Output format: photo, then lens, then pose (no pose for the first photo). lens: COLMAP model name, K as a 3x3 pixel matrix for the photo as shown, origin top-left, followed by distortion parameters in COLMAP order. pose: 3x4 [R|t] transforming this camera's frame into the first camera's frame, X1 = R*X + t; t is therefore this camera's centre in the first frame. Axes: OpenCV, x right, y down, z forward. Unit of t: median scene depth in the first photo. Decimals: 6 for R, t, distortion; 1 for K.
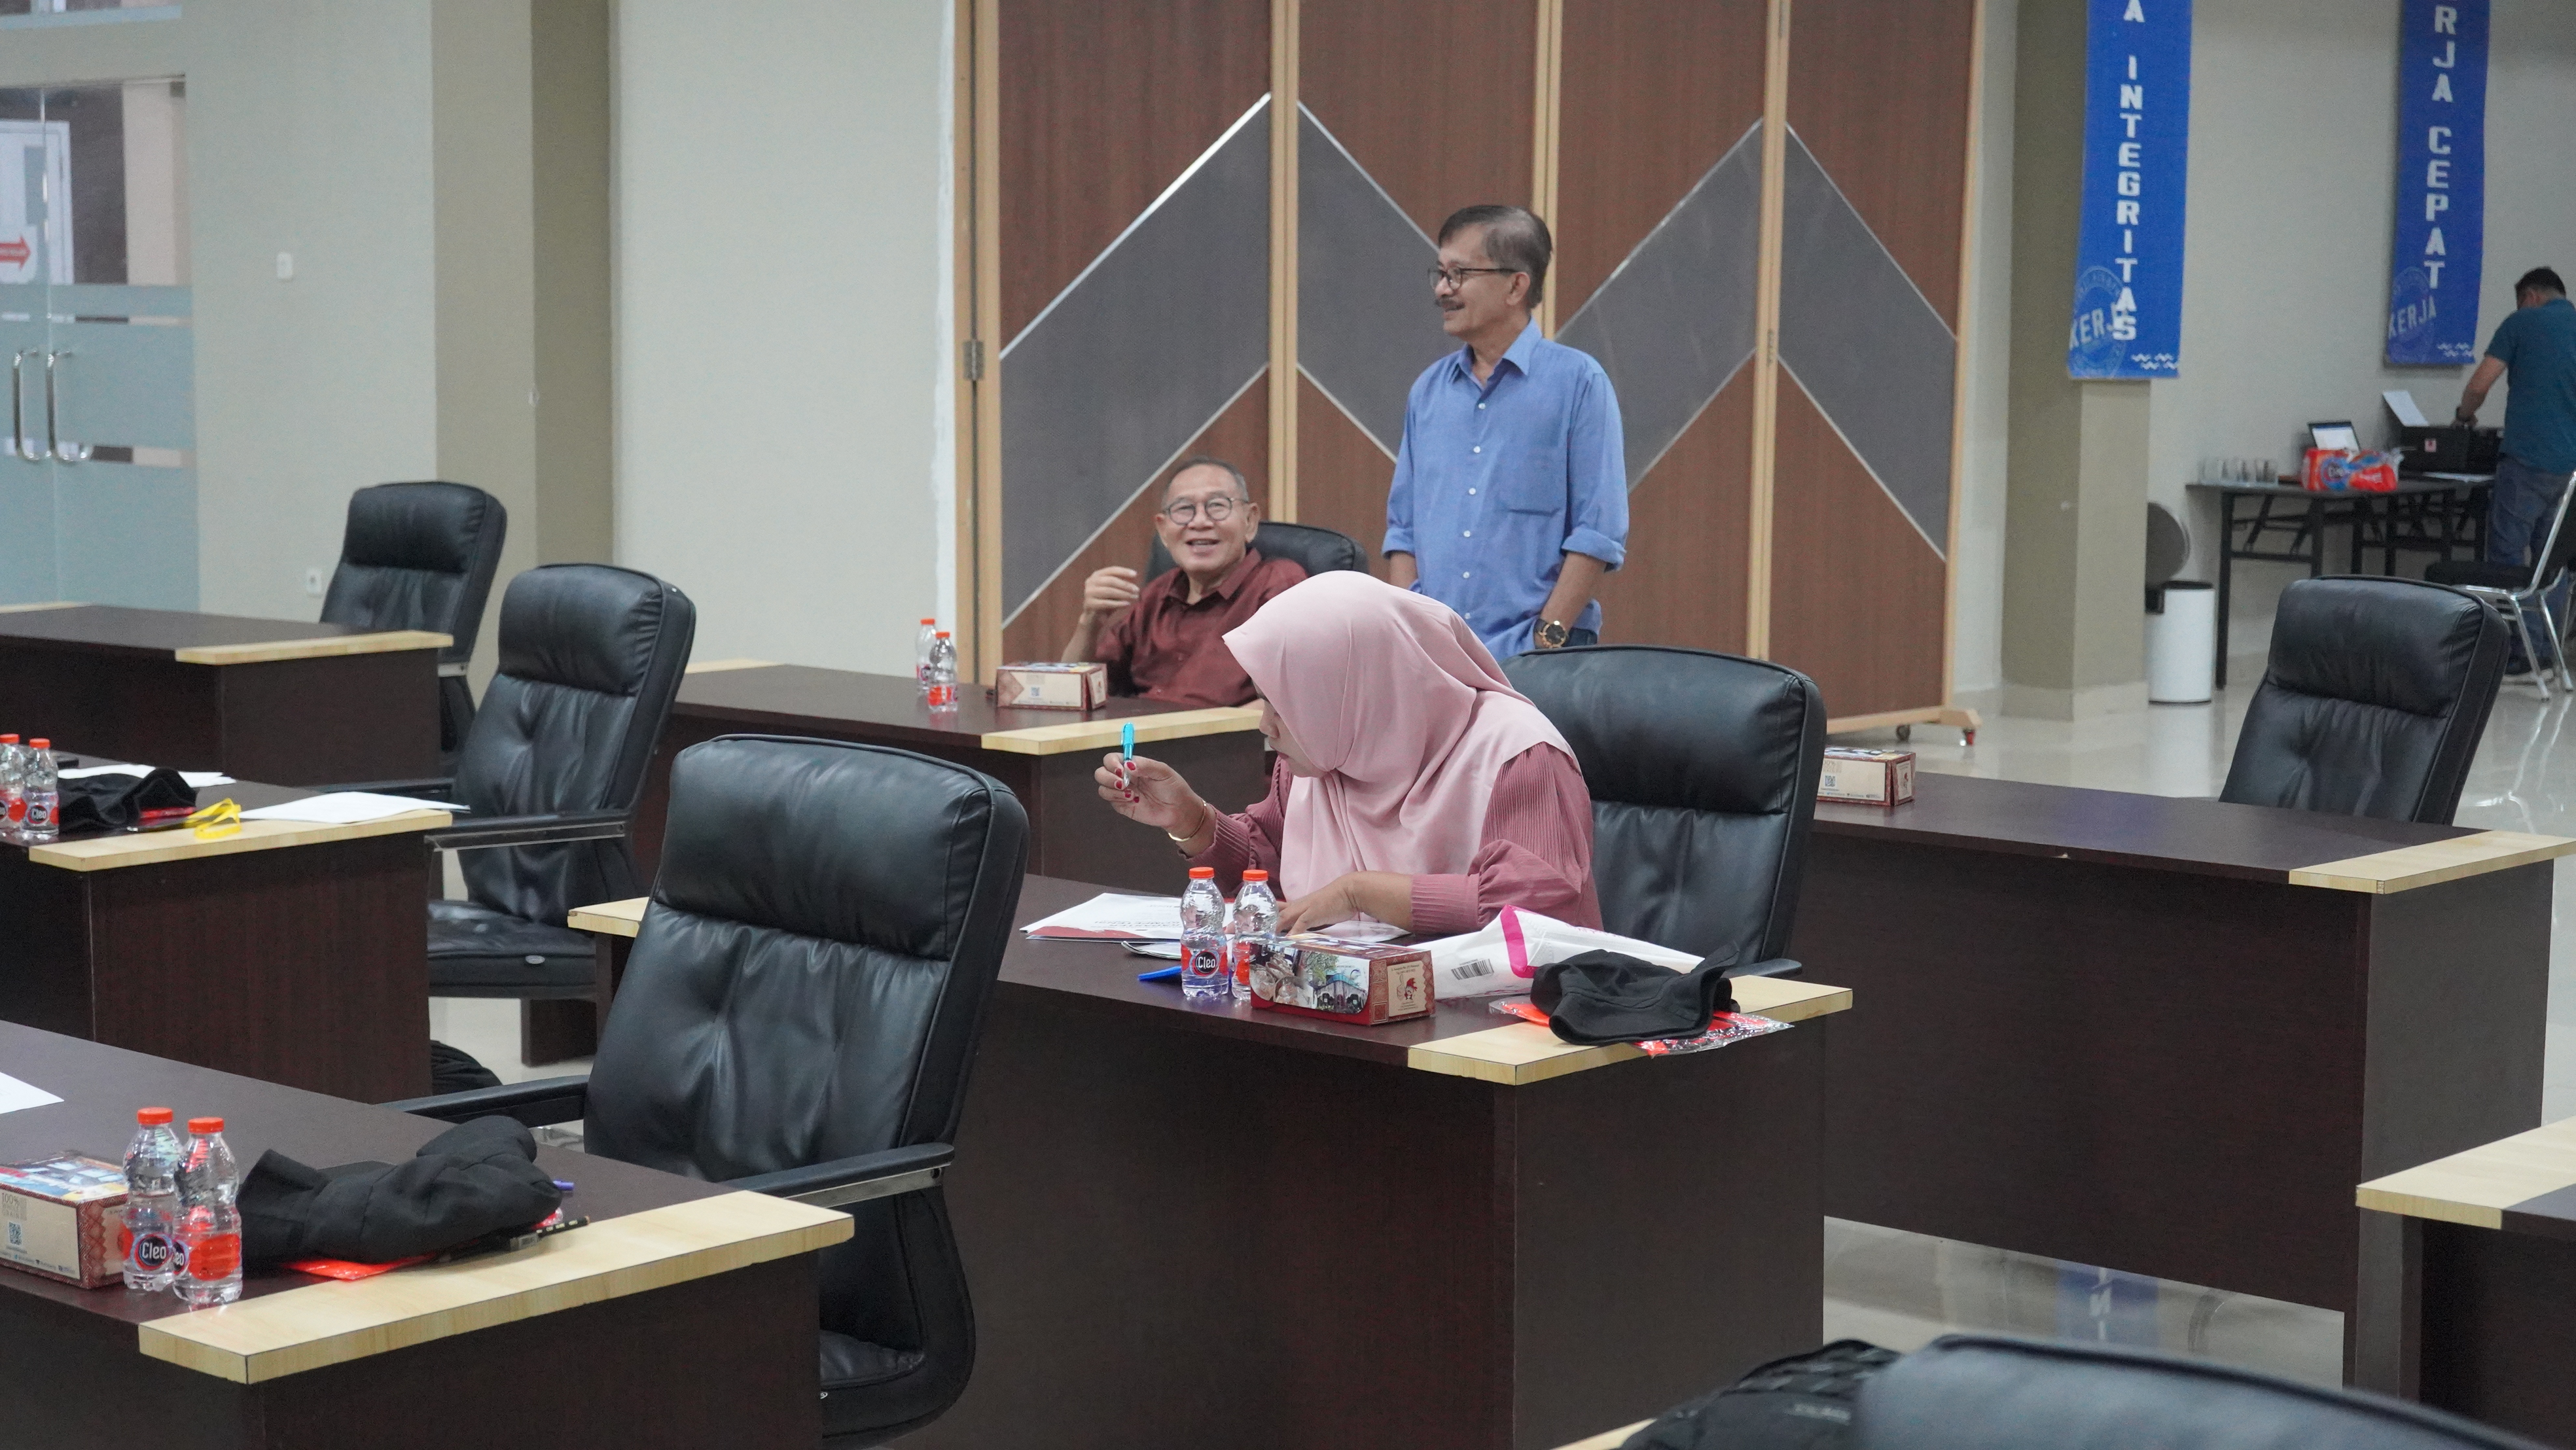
lens RADIAL K [[4100.1, 0, 1288.0], [0, 4100.1, 725.0], [0, 0, 1]] dist [0.007368, 0.116241]
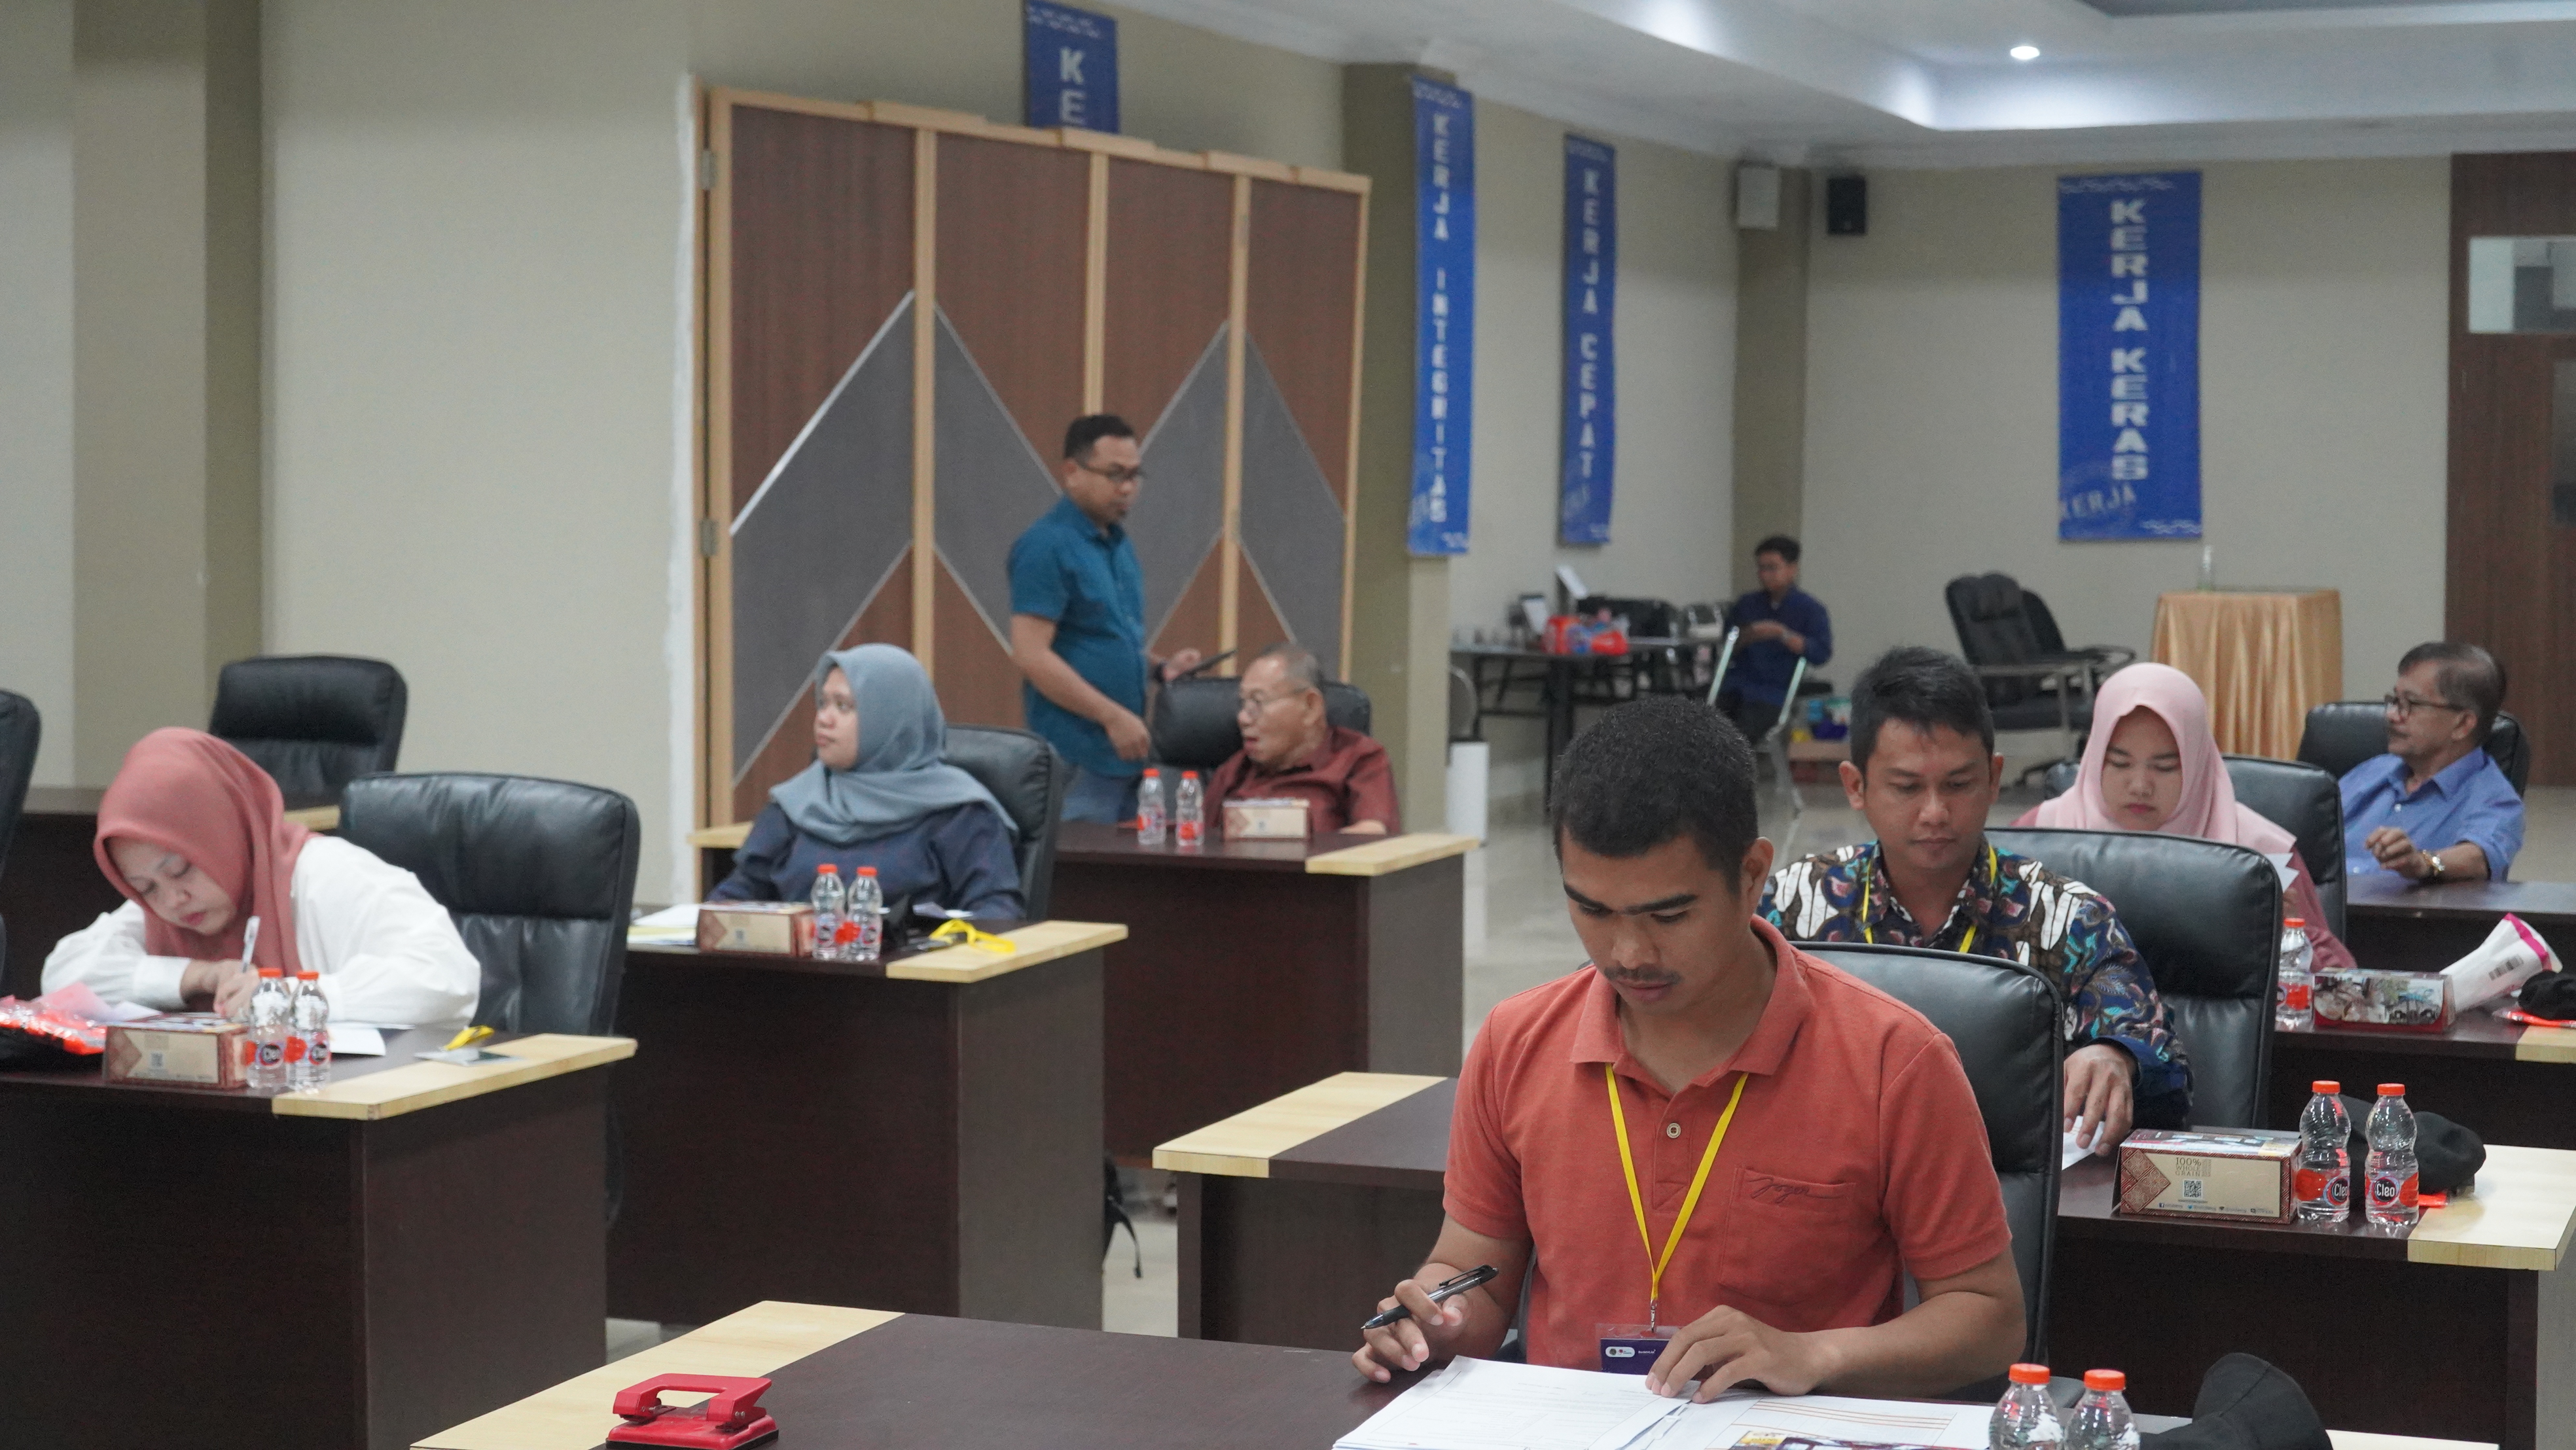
lens RADIAL K [[4202.3, 0, 1288.0], [0, 4202.3, 725.0], [0, 0, 1]] dist [0.000673, 0.054212]
pose [[0.923034, -0.016597, 0.384360, -0.277103], [0.033965, 0.998683, -0.038442, 0.004463], [-0.383216, 0.048538, 0.922382, -0.039474]]
